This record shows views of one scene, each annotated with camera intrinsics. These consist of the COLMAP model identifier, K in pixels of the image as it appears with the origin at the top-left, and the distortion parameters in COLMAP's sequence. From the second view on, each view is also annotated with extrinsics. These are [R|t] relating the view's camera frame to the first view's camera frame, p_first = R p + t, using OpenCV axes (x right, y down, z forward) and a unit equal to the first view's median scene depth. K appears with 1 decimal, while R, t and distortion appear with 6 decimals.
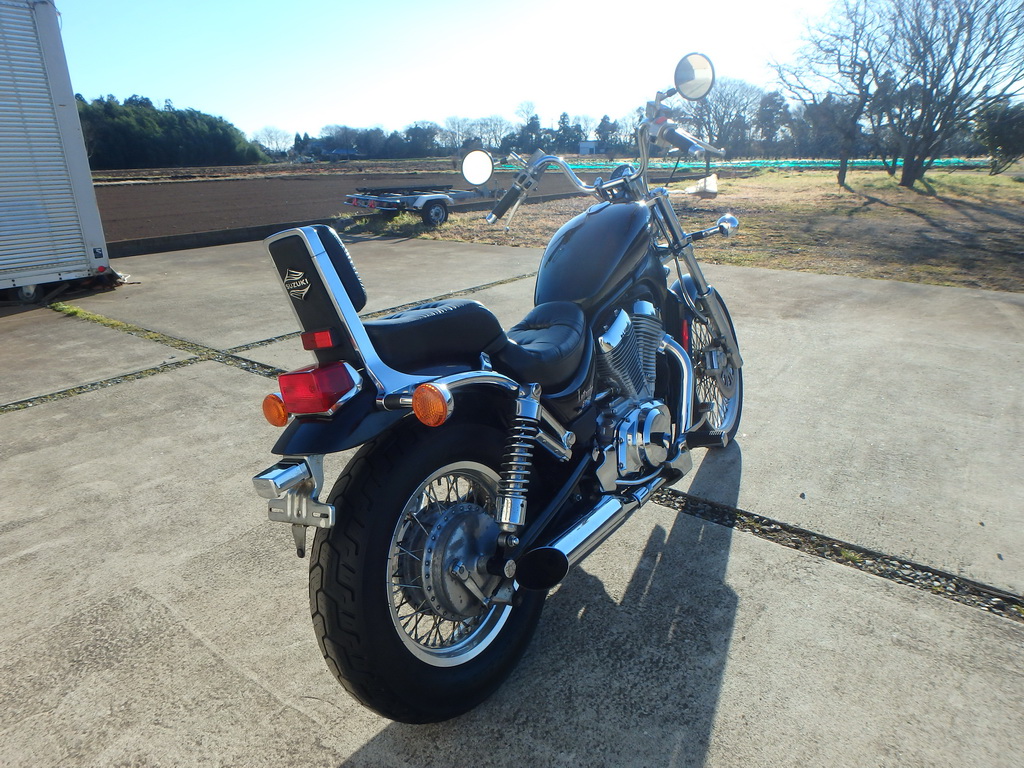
lens RADIAL K [[651.5, 0, 504.7], [0, 651.5, 331.8], [0, 0, 1]] dist [-0.026413, 0.006814]
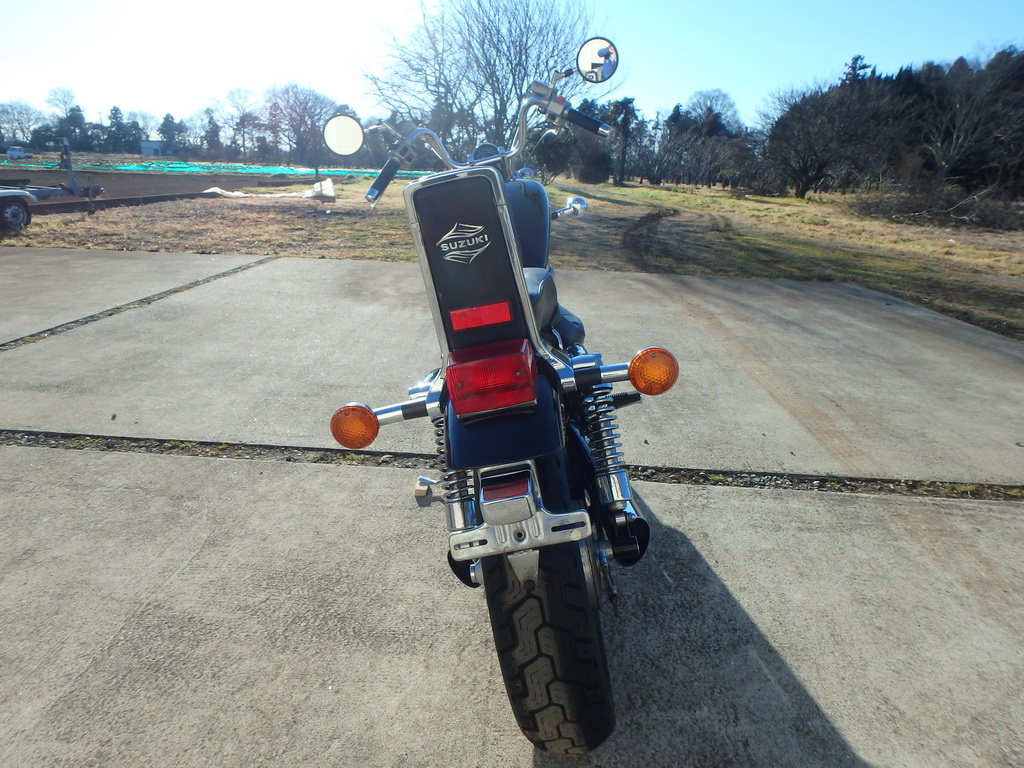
lens RADIAL K [[651.5, 0, 504.7], [0, 651.5, 331.8], [0, 0, 1]] dist [-0.026413, 0.006814]
pose [[0.818384, -0.093730, 0.566977, -0.422877], [0.100136, 0.994774, 0.019912, 0.011391], [-0.565881, 0.040479, 0.823493, 0.204887]]
